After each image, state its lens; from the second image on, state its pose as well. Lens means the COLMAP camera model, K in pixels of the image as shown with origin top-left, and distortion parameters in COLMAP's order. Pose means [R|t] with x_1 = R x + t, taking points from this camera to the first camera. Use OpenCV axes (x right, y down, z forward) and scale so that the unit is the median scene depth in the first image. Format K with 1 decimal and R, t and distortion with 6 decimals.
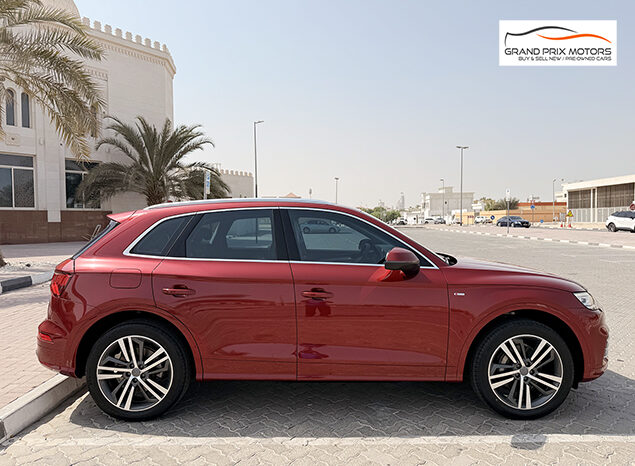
lens RADIAL K [[447.3, 0, 316.7], [0, 447.3, 240.0], [0, 0, 1]] dist [-0.000667, -0.000788]
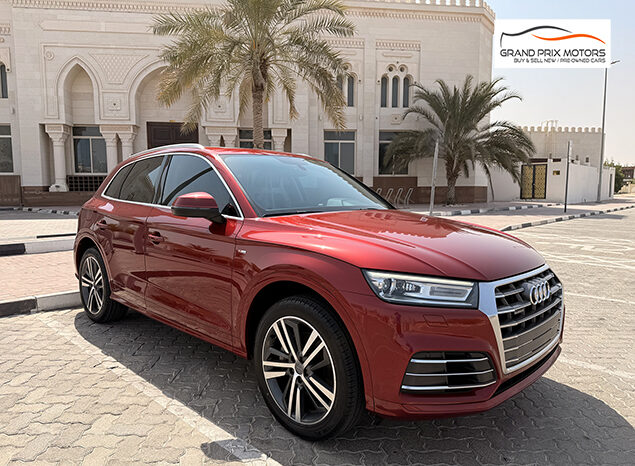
lens RADIAL K [[442.8, 0, 299.5], [0, 442.8, 231.1], [0, 0, 1]] dist [0.094286, -0.137814]
pose [[0.703509, 0.072871, -0.706940, 0.228811], [-0.035762, 0.997099, 0.067192, 0.006285], [0.709786, -0.021988, 0.704074, 0.120470]]
